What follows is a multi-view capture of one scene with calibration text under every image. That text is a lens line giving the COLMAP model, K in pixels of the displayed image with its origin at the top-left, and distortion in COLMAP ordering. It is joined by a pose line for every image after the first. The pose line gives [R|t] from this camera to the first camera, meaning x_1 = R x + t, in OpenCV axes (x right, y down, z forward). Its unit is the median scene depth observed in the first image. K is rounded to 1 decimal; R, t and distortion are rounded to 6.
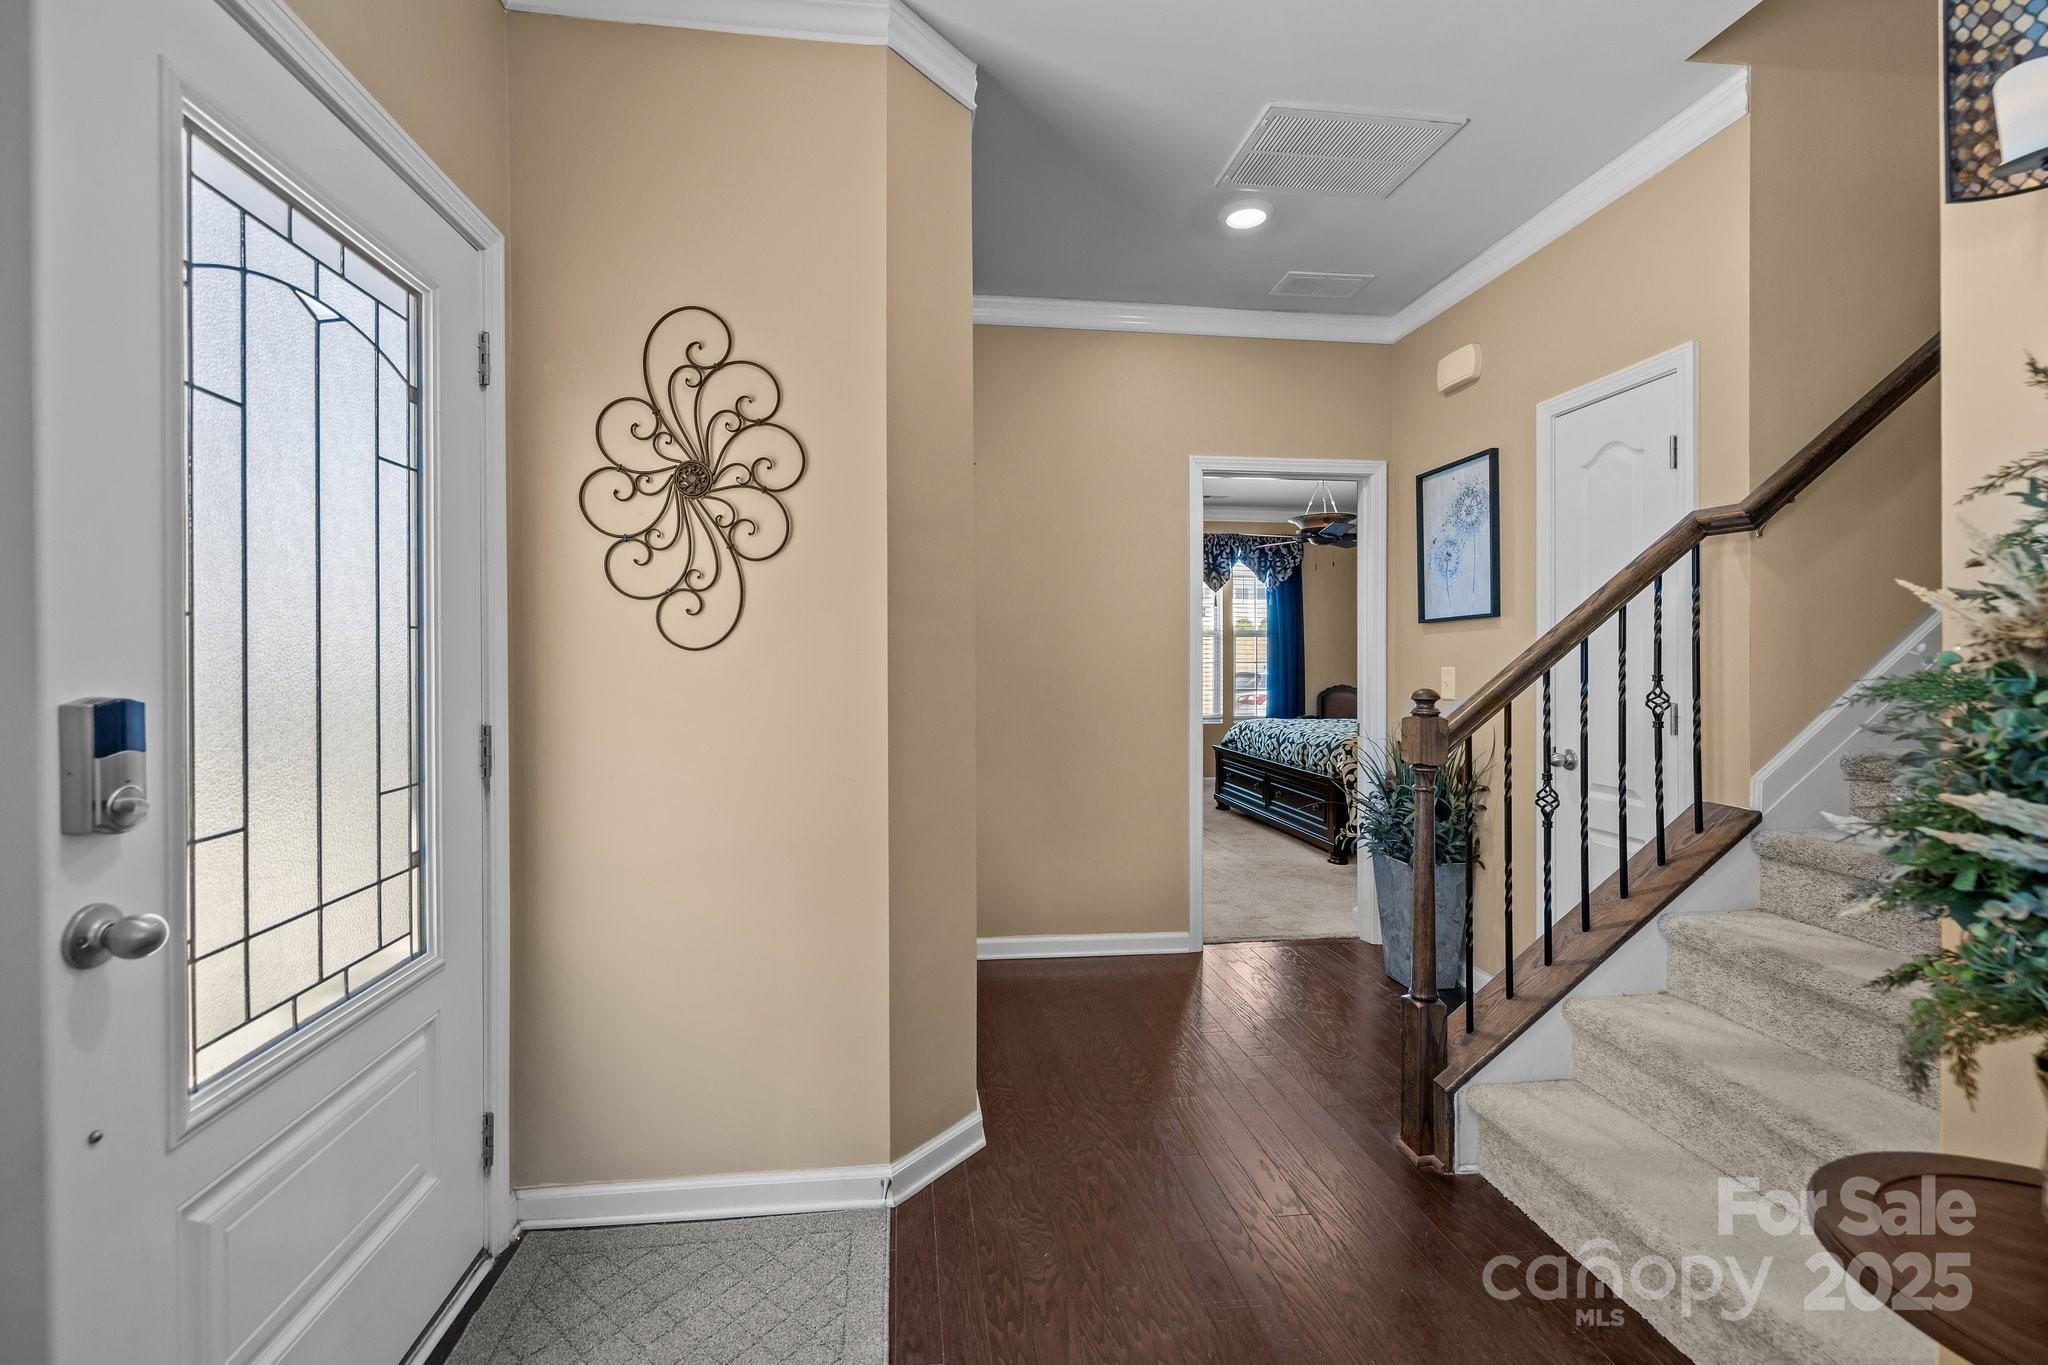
lens RADIAL K [[879.9, 0, 1002.0], [0, 879.9, 671.7], [0, 0, 1]] dist [0.000070, -0.000346]
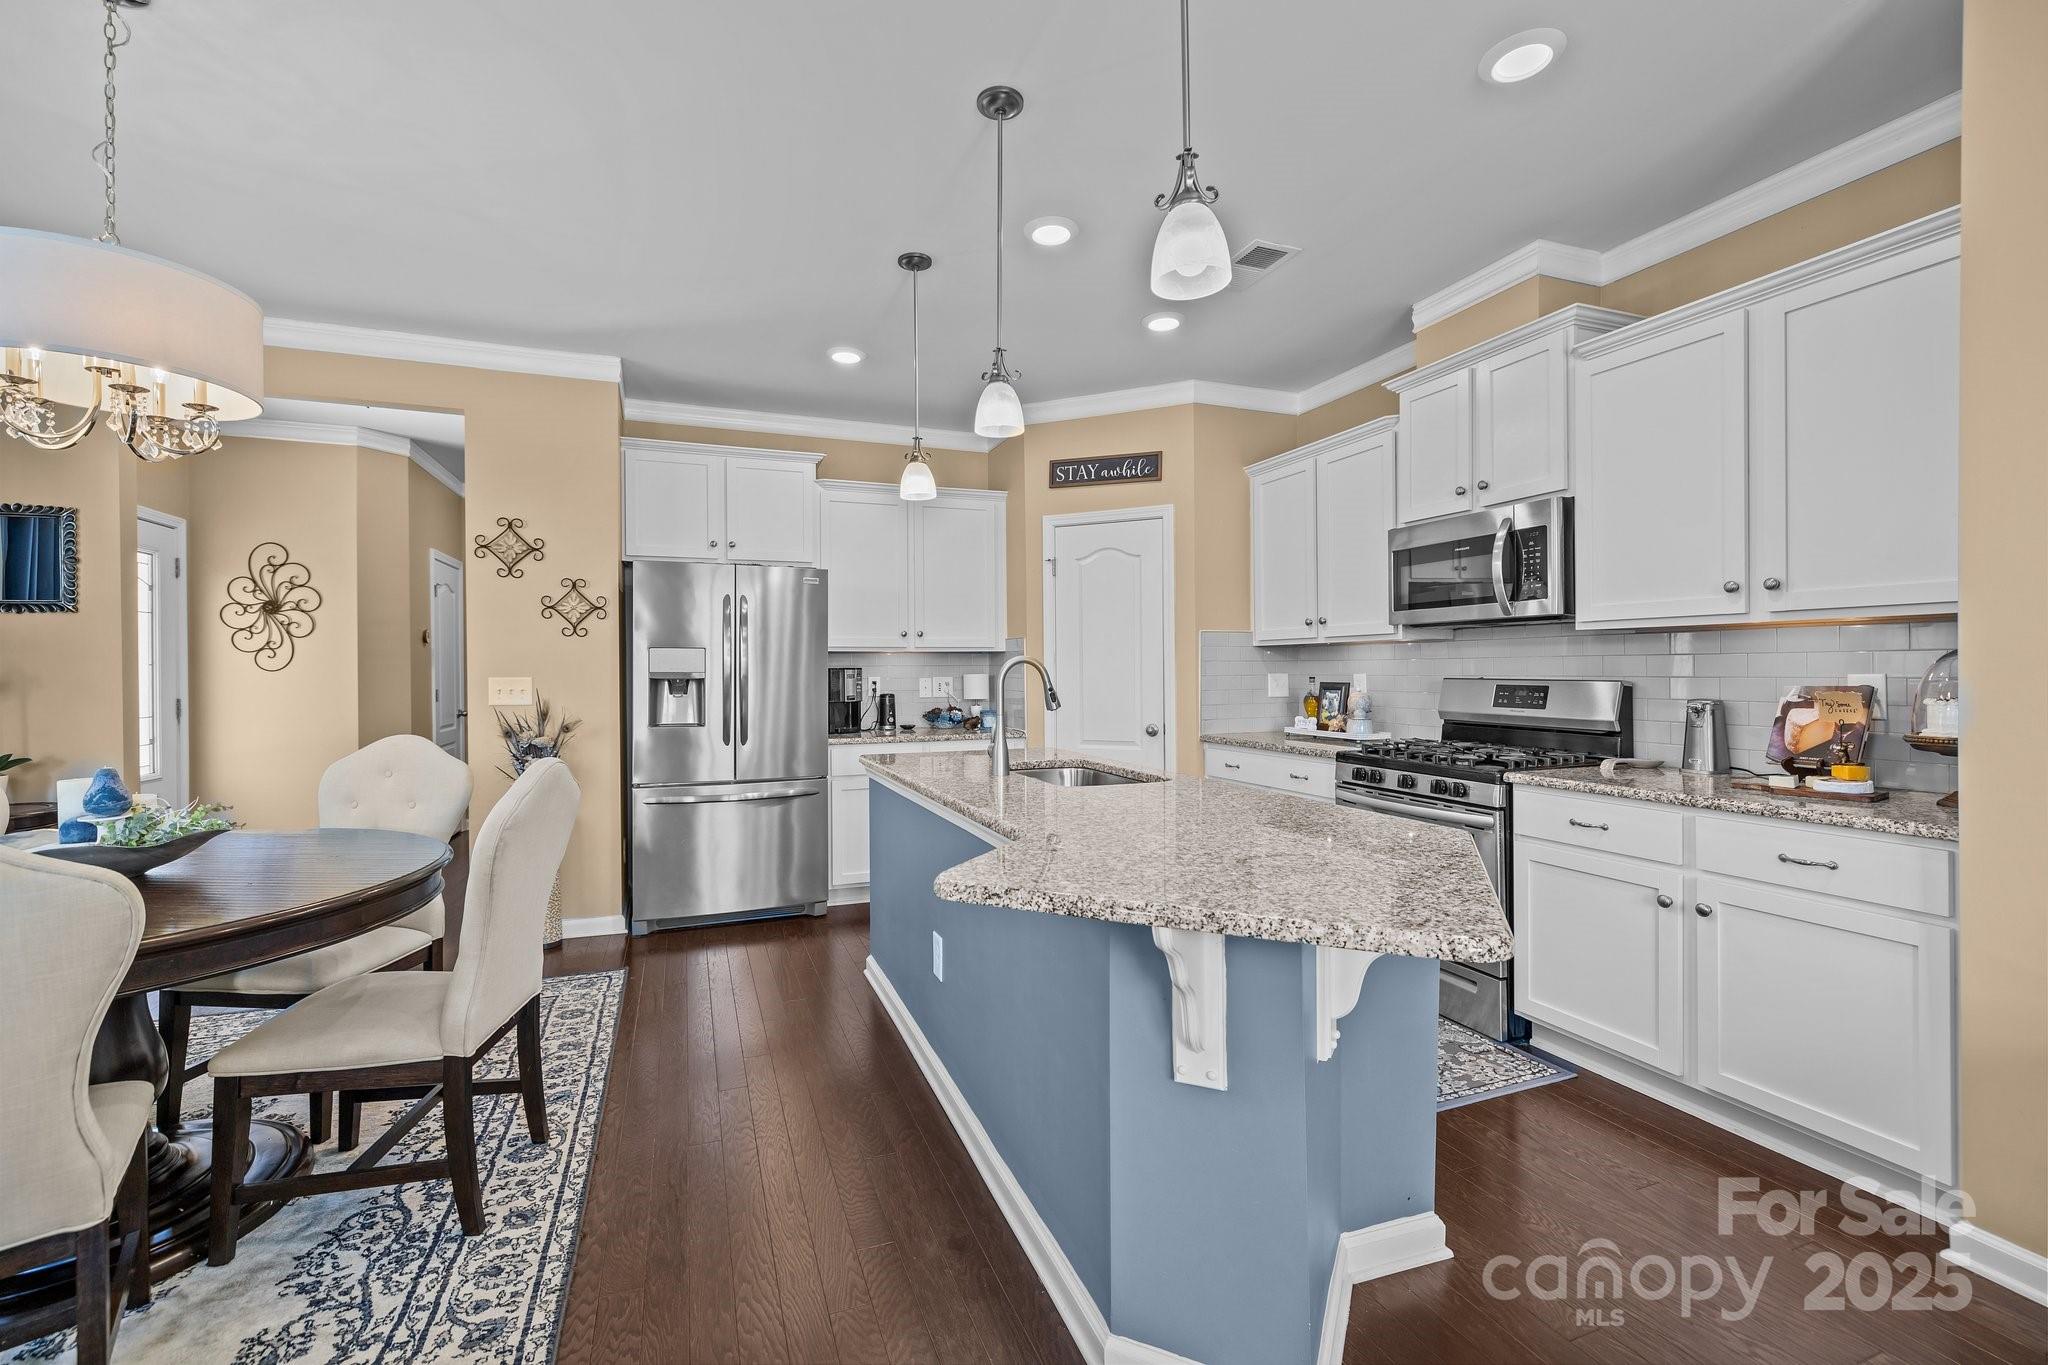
lens RADIAL K [[859.0, 0, 1006.9], [0, 859.0, 671.0], [0, 0, 1]] dist [-0.000878, -0.000014]
pose [[0.968825, -0.008733, 0.247593, 1.174065], [0.011220, 0.999900, -0.008637, 0.022980], [-0.247493, 0.011145, 0.968826, -2.089299]]
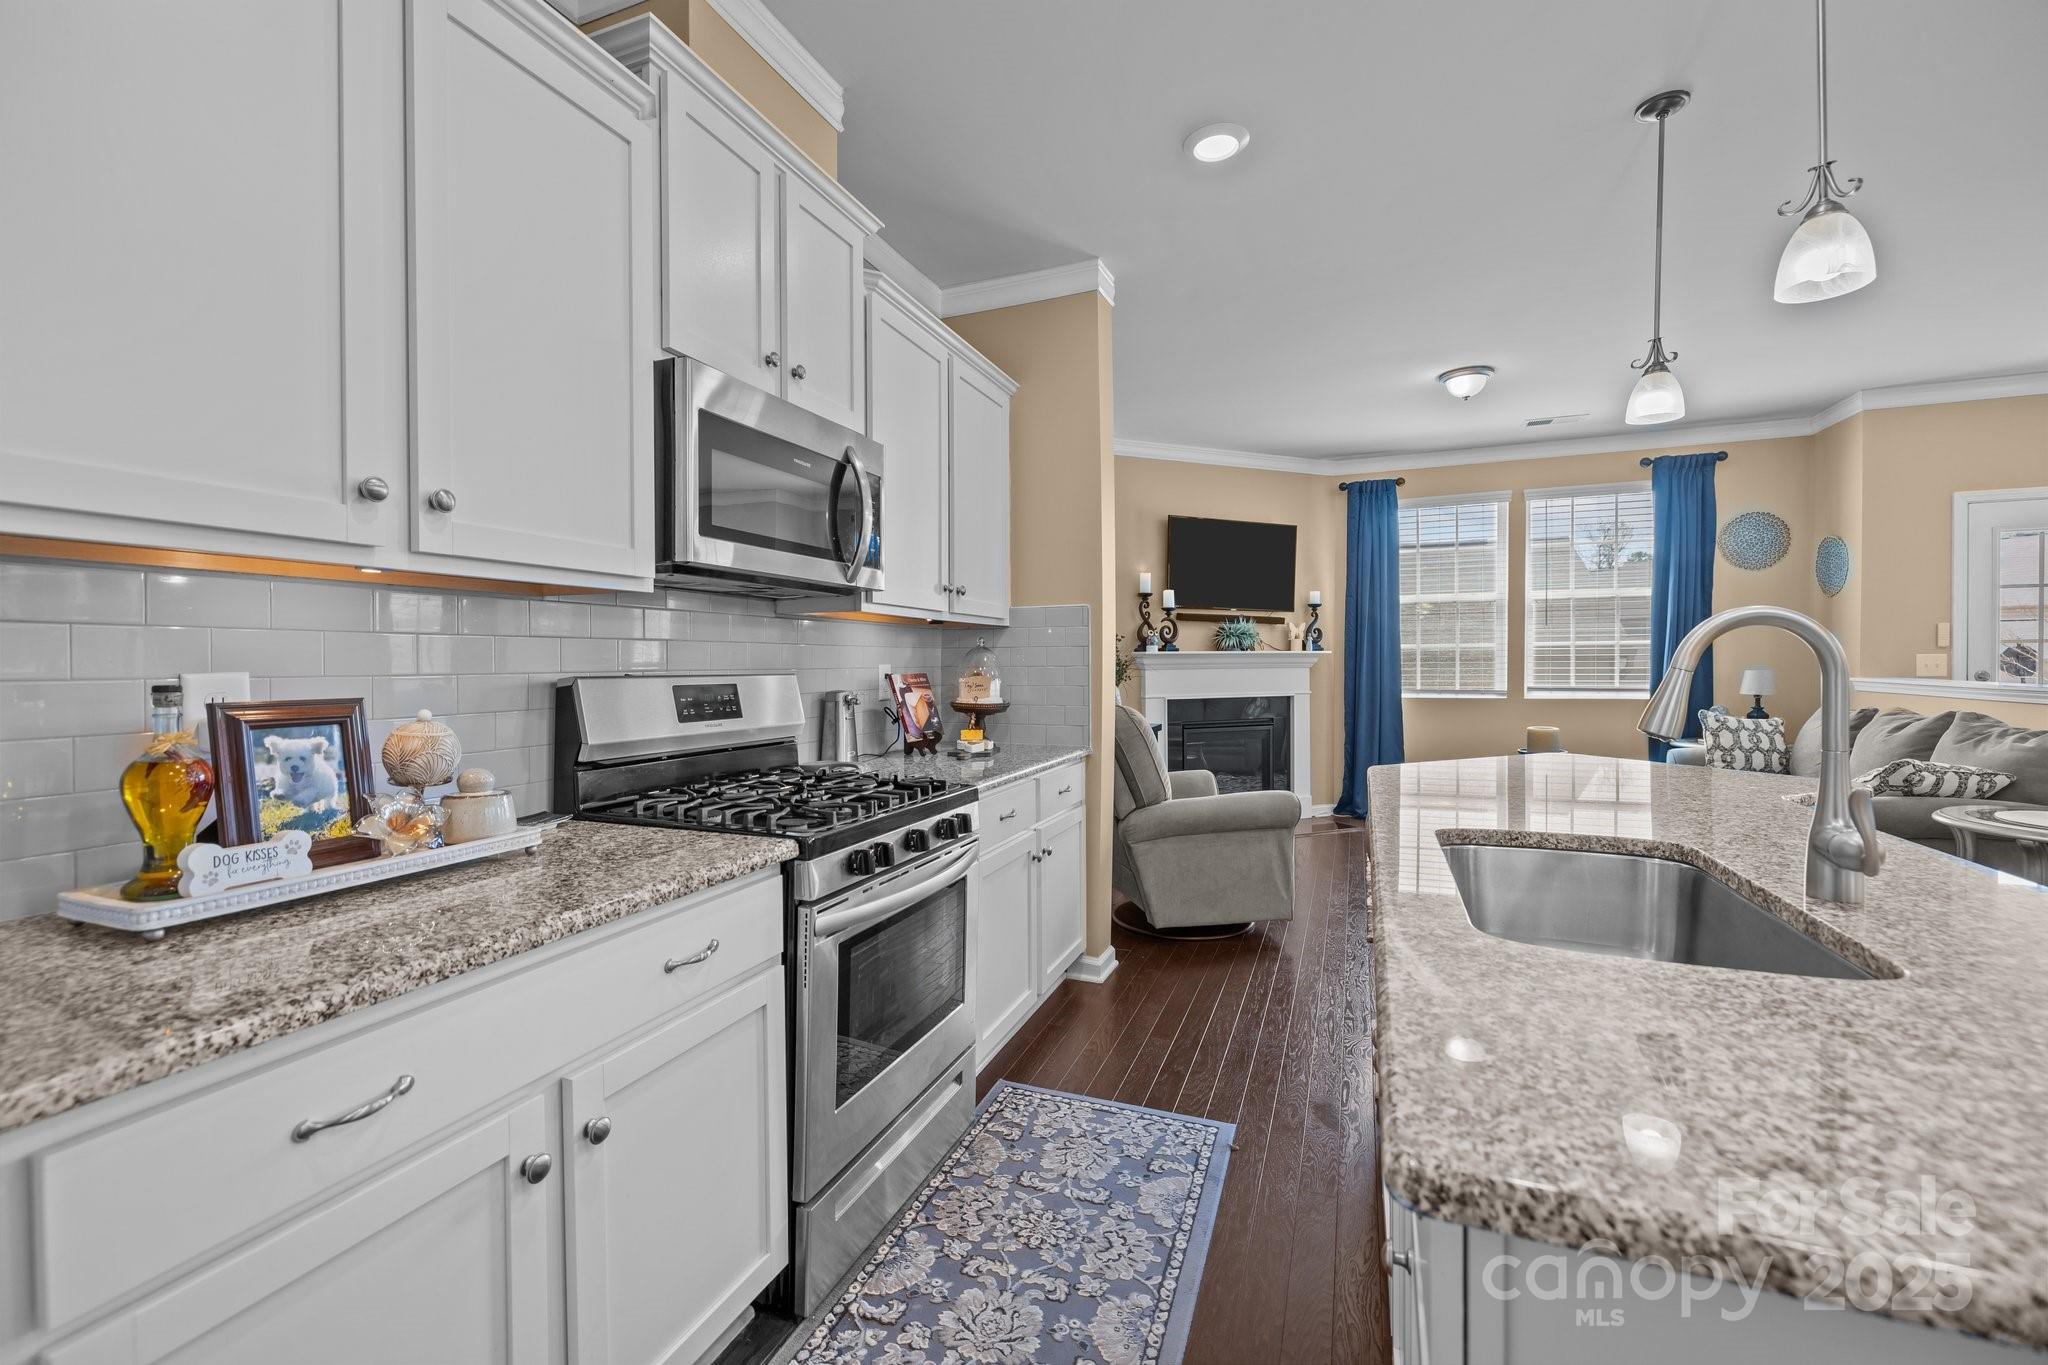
lens RADIAL K [[858.7, 0, 1006.4], [0, 858.7, 672.7], [0, 0, 1]] dist [0.001906, 0.000288]
pose [[-0.880072, -0.001772, 0.474837, 1.740093], [0.009762, 0.999714, 0.021824, 0.012760], [-0.474740, 0.023842, -0.879803, 0.107956]]
